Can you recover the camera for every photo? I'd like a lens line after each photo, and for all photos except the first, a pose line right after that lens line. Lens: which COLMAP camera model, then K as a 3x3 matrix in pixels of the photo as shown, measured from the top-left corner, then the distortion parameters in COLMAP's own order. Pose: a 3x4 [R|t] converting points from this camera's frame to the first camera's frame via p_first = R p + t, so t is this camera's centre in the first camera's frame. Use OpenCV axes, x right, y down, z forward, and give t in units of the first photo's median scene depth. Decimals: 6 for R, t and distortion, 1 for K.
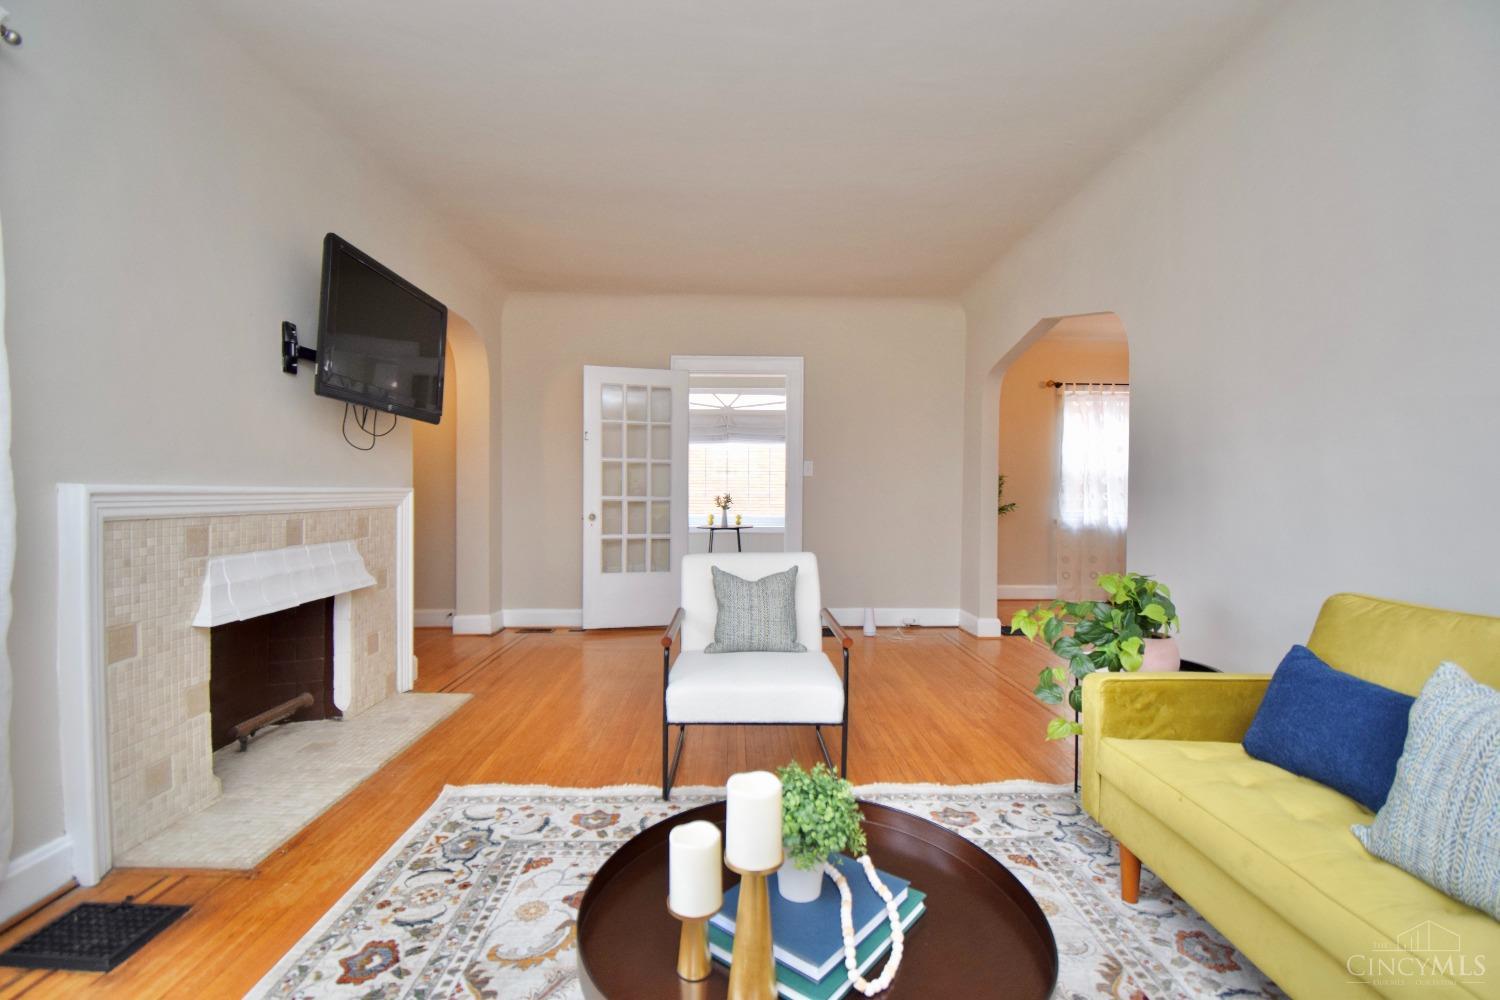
lens RADIAL K [[701.5, 0, 750.0], [0, 701.5, 500.0], [0, 0, 1]] dist [0.017996, -0.027500]
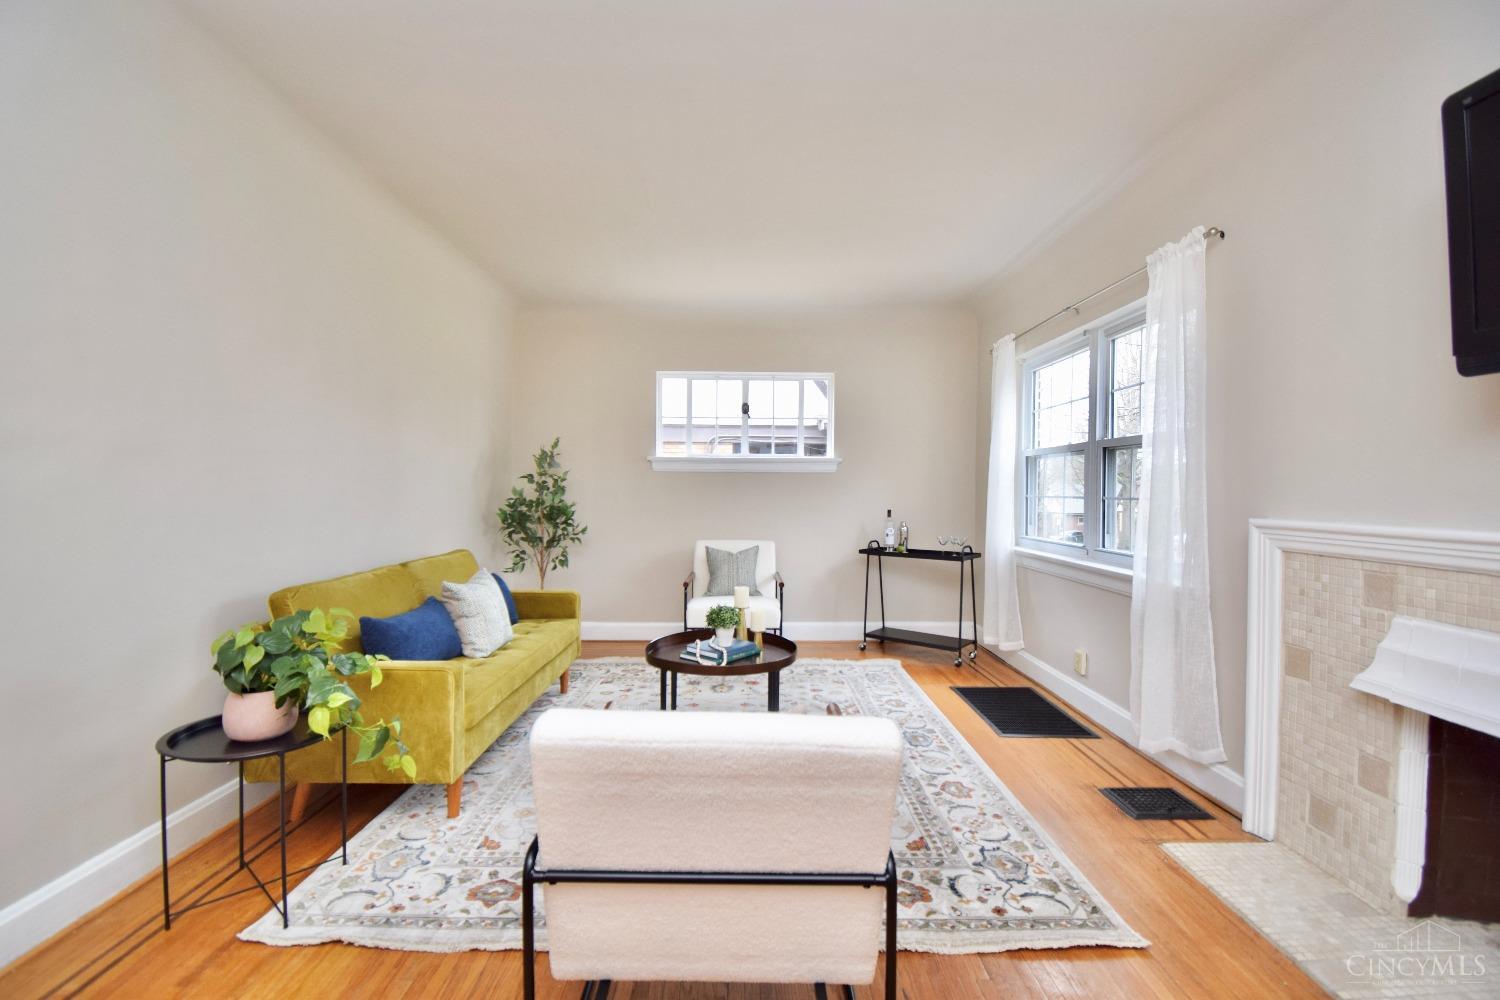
lens RADIAL K [[701.5, 0, 750.0], [0, 701.5, 500.0], [0, 0, 1]] dist [0.017996, -0.027500]
pose [[-0.999876, -0.011793, 0.010429, -0.031810], [-0.011538, 0.999640, 0.024206, -0.068985], [-0.010711, 0.024083, -0.999653, 2.045039]]
